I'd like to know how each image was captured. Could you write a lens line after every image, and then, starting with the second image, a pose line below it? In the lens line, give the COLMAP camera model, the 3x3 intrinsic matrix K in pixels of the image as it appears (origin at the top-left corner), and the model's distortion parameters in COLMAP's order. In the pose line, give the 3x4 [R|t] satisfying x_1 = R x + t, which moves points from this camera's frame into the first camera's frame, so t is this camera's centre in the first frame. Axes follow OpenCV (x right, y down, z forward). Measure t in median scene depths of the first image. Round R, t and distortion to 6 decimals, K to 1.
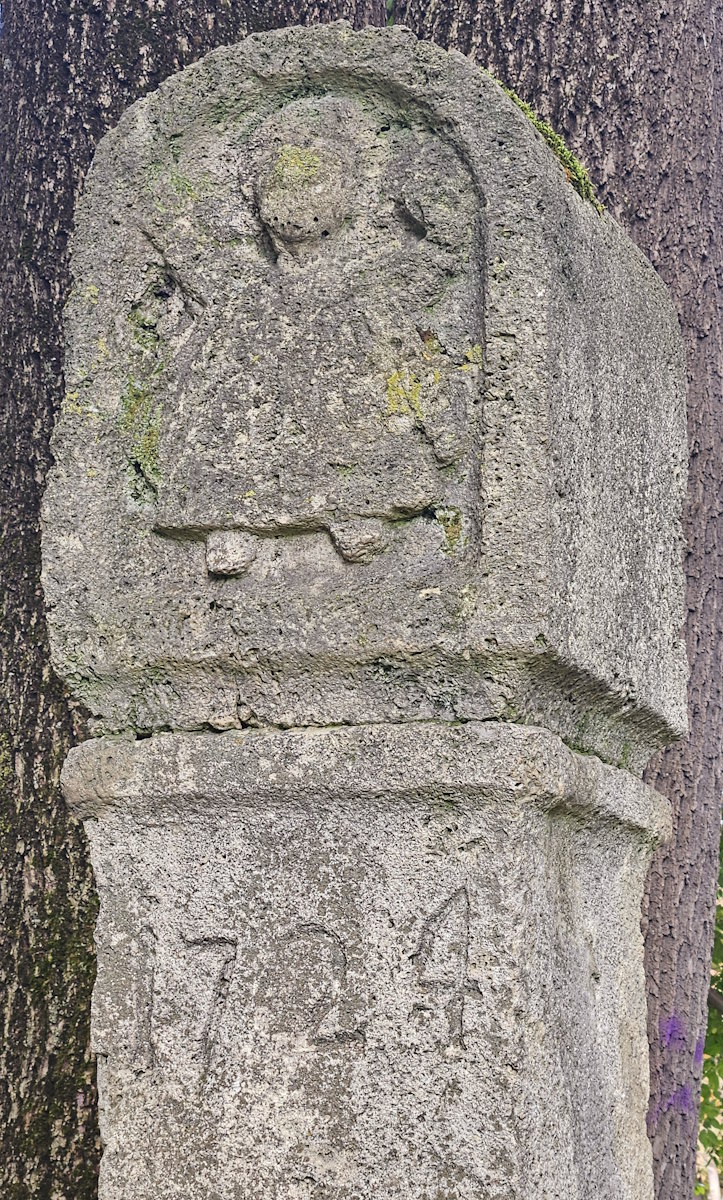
lens RADIAL K [[2642.7, 0, 361.5], [0, 2642.7, 600.4], [0, 0, 1]] dist [-0.025947, 0.000000]
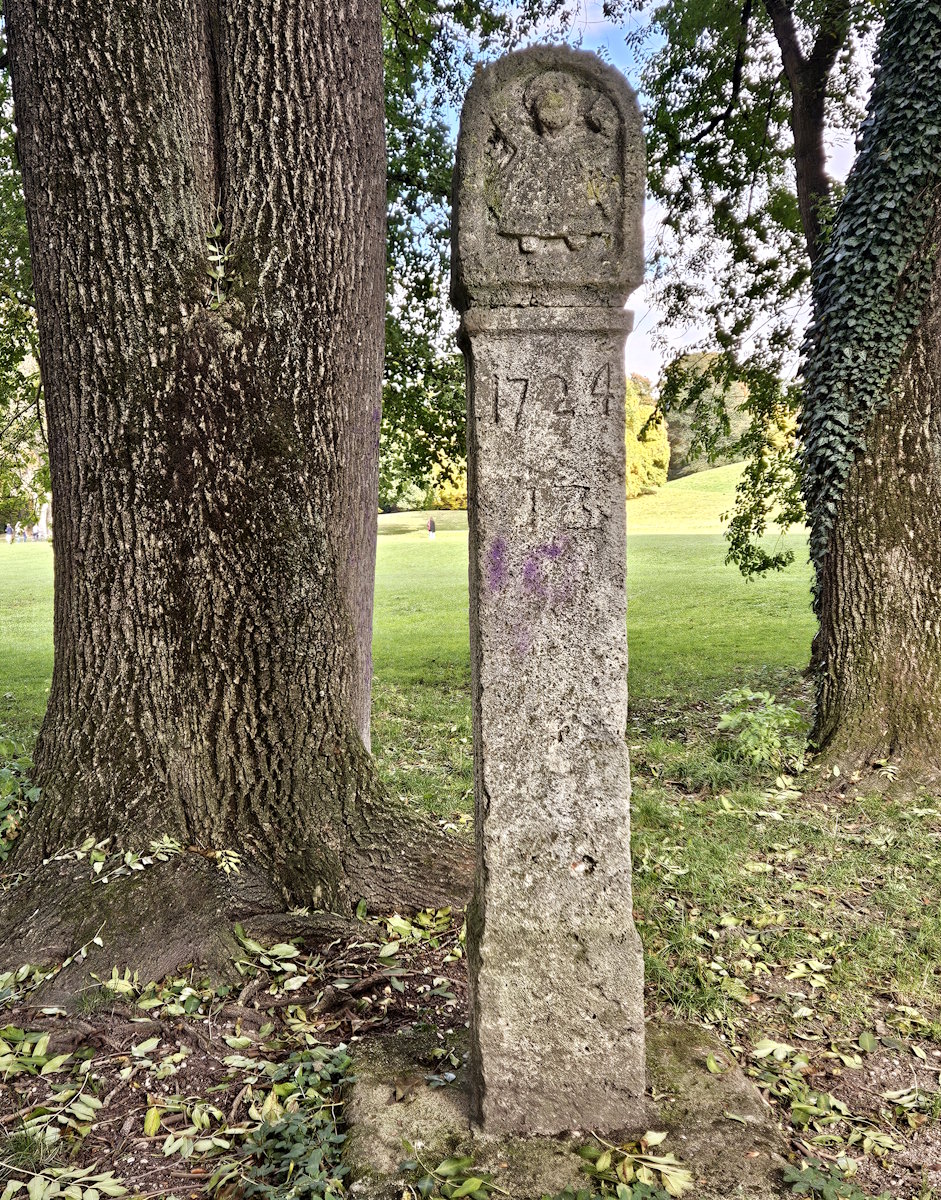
lens RADIAL K [[1325.0, 0, 470.6], [0, 1325.0, 599.9], [0, 0, 1]] dist [0.034497, 0.000000]
pose [[0.916556, -0.053945, 0.396251, -0.705157], [-0.064292, 0.958094, 0.279144, -0.046272], [-0.394705, -0.281327, 0.874679, -0.351587]]
